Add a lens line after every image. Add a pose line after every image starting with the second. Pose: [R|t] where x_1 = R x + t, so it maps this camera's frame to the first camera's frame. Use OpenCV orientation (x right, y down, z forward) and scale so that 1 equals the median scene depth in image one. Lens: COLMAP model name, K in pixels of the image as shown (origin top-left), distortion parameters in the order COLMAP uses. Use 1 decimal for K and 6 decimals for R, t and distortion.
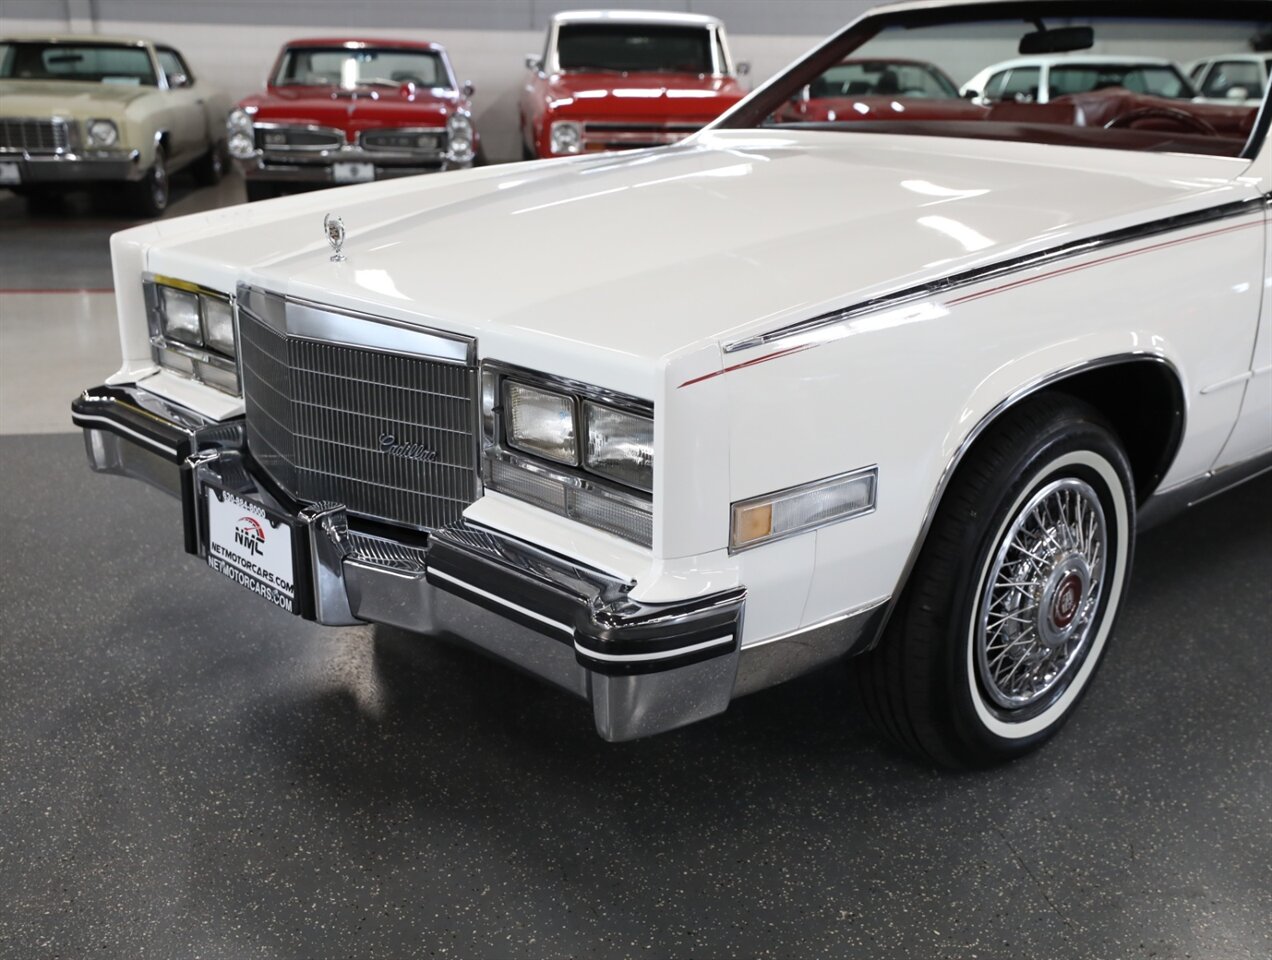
lens RADIAL K [[1383.3, 0, 653.4], [0, 1383.3, 475.0], [0, 0, 1]] dist [0.031604, 0.034955]
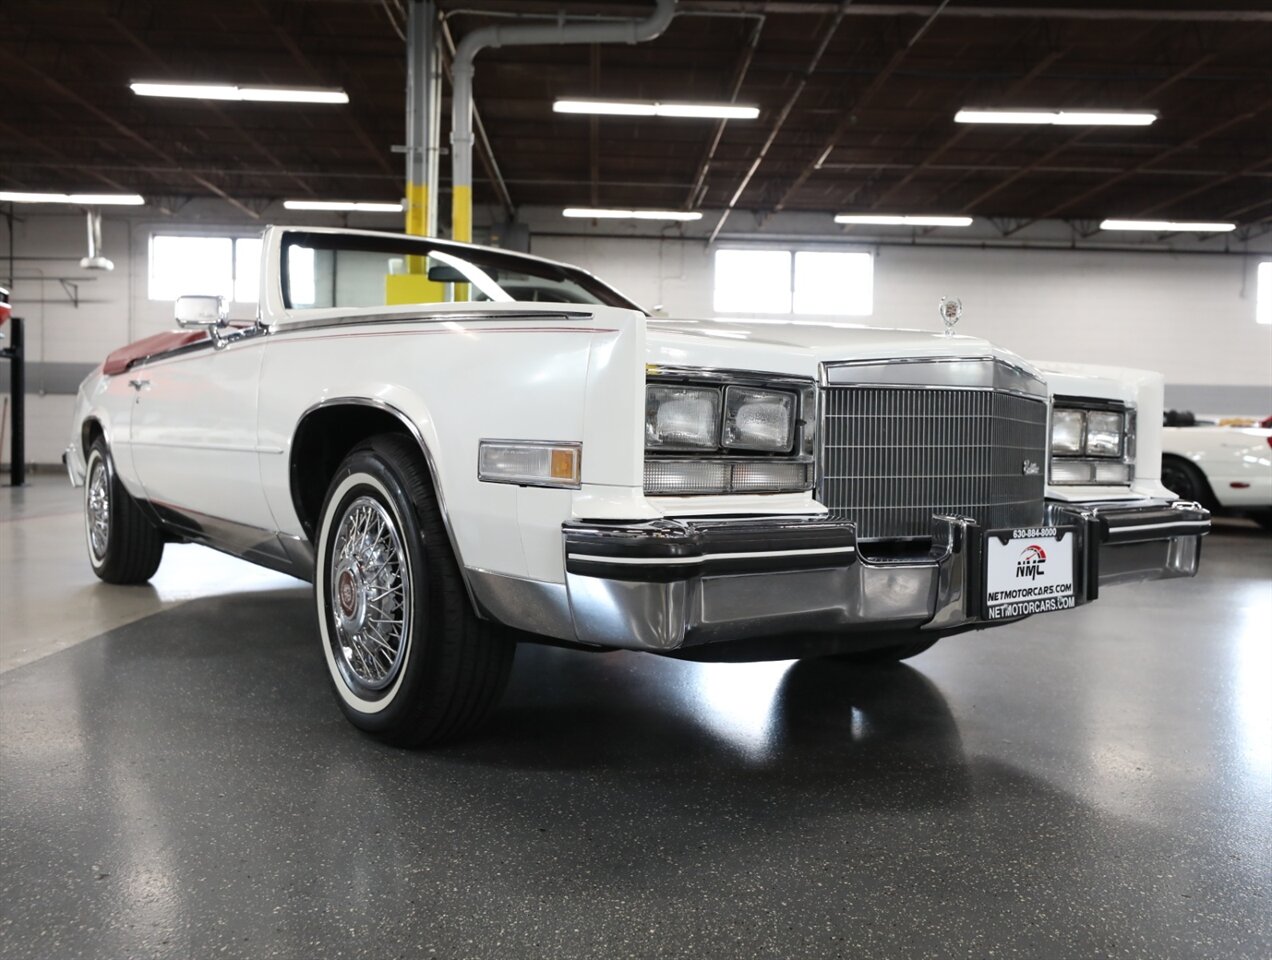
lens RADIAL K [[1027.2, 0, 636.0], [0, 1027.2, 480.0], [0, 0, 1]] dist [-0.003301, 0.007689]
pose [[0.100997, -0.041817, 0.994008, -1.091708], [0.270447, 0.962647, 0.013018, -0.112423], [-0.957423, 0.267512, 0.108534, 1.142926]]
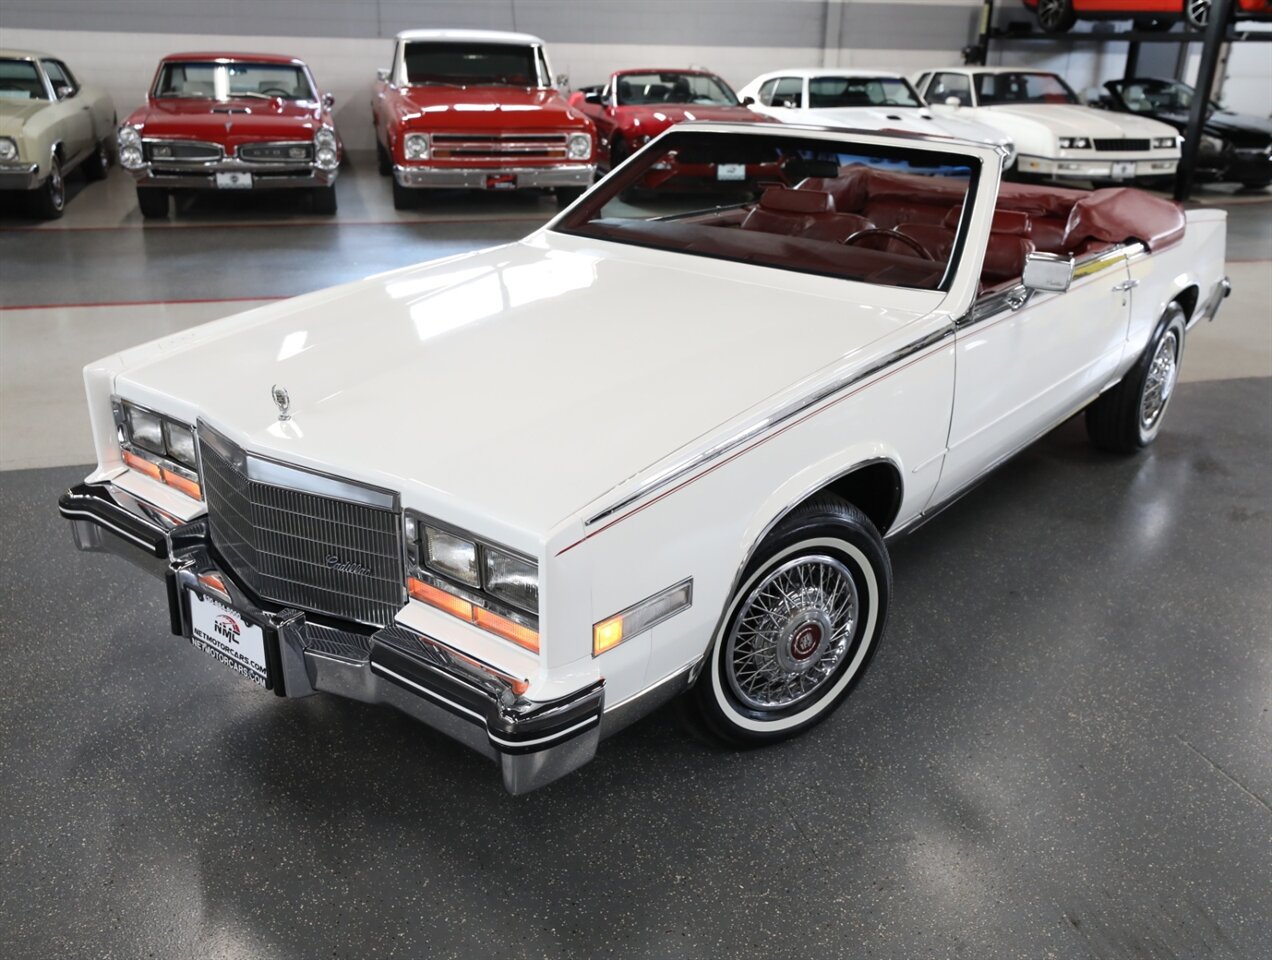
lens RADIAL K [[1152.5, 0, 656.0], [0, 1152.5, 475.0], [0, 0, 1]] dist [0.012414, 0.013307]
pose [[0.989946, -0.044704, 0.134194, -0.024935], [0.033702, 0.995966, 0.083161, -0.172470], [-0.137371, -0.077802, 0.987459, -0.131852]]
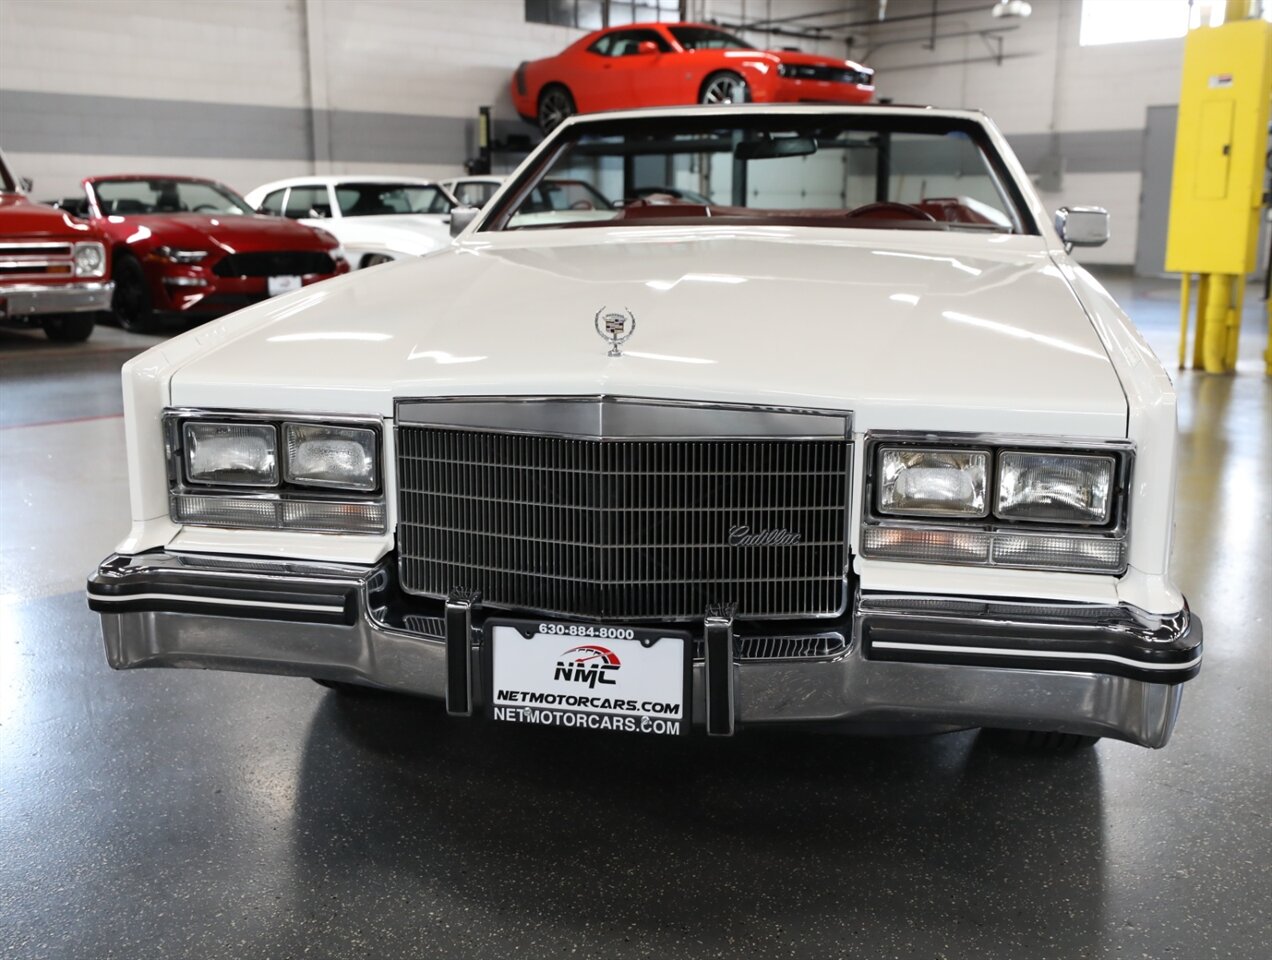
lens RADIAL K [[1383.3, 0, 653.4], [0, 1383.3, 475.0], [0, 0, 1]] dist [0.031604, 0.034955]
pose [[0.818083, -0.126452, 0.561026, -0.704999], [0.173095, 0.984432, -0.030521, -0.040950], [-0.548432, 0.122079, 0.827236, 0.217120]]
